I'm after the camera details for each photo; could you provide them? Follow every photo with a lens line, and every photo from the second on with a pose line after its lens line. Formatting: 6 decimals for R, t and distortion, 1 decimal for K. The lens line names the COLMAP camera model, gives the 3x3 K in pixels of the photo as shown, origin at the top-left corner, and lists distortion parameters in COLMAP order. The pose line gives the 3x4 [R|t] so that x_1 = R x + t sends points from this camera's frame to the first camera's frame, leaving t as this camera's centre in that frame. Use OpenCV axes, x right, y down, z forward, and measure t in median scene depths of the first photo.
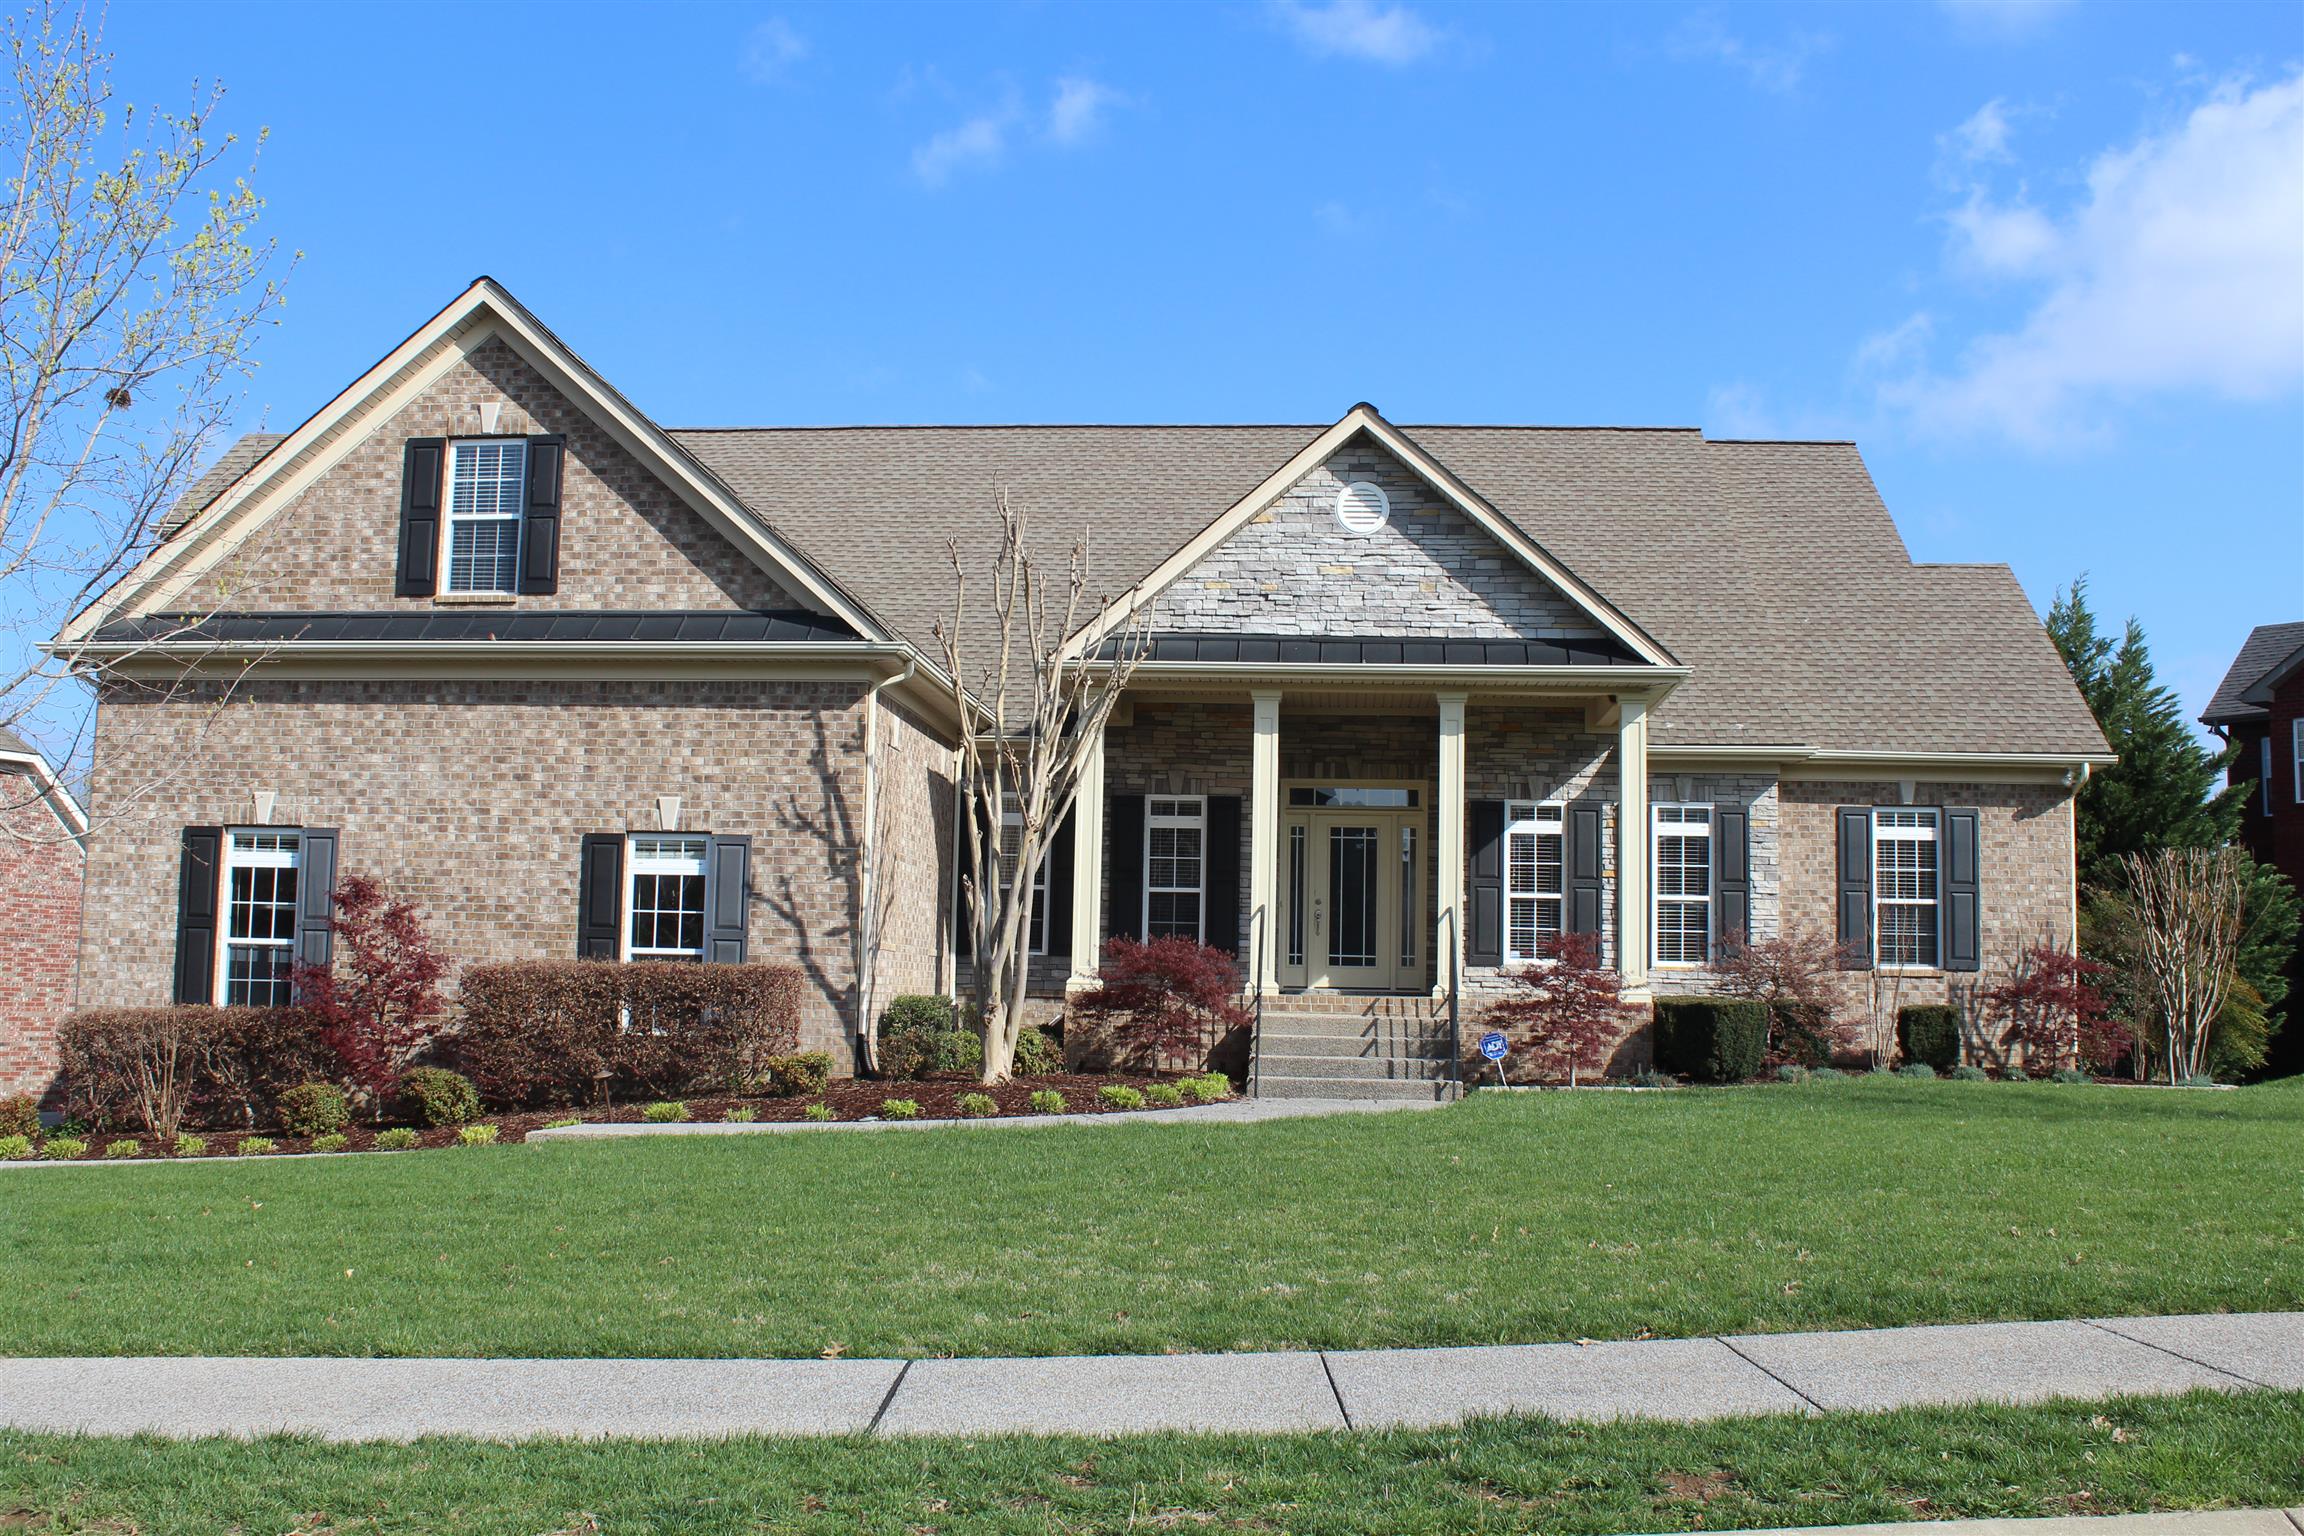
lens RADIAL K [[2137.2, 0, 1153.4], [0, 2137.2, 772.6], [0, 0, 1]] dist [0.000034, 0.000000]
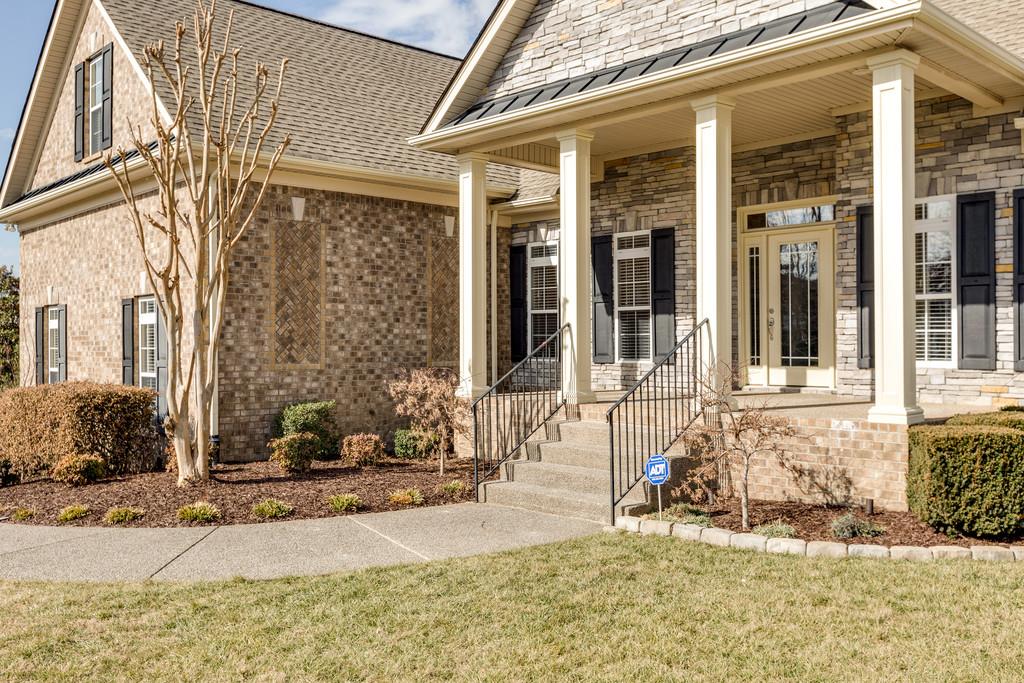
lens RADIAL K [[949.9, 0, 512.0], [0, 949.9, 341.0], [0, 0, 1]] dist [0.000034, 0.000000]
pose [[0.740264, -0.029885, -0.671652, 0.392953], [0.089421, 0.994512, 0.054305, 0.045015], [0.666343, -0.100259, 0.738874, 0.654400]]
